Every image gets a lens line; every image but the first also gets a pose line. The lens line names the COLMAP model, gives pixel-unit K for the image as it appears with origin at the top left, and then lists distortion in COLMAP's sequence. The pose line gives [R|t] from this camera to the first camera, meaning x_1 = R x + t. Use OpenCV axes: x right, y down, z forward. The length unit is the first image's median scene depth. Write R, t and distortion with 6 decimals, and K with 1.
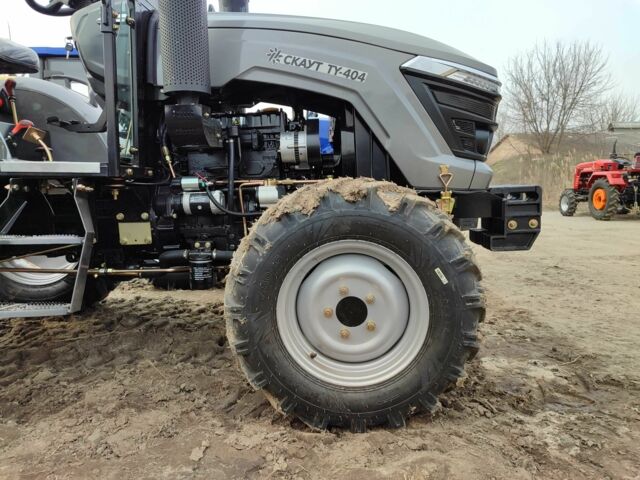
lens RADIAL K [[455.1, 0, 320.0], [0, 455.1, 240.0], [0, 0, 1]] dist [0.065885, -0.002092]
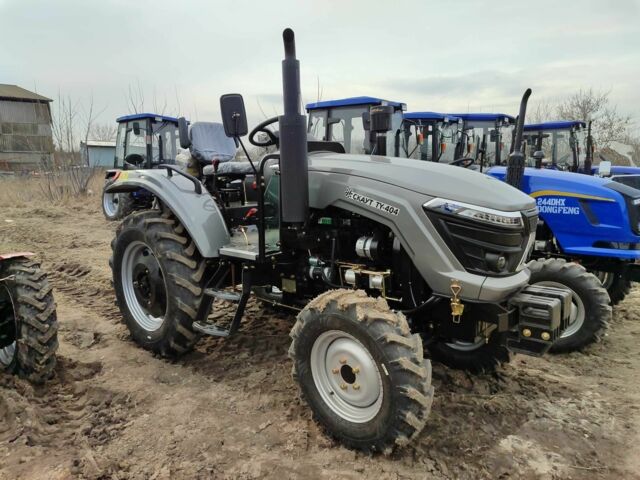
lens RADIAL K [[455.1, 0, 320.0], [0, 455.1, 240.0], [0, 0, 1]] dist [0.065885, -0.002092]
pose [[0.790699, 0.099309, -0.604096, 0.768999], [-0.068411, 0.994908, 0.074013, -0.354928], [0.608370, -0.017195, 0.793467, -0.271982]]
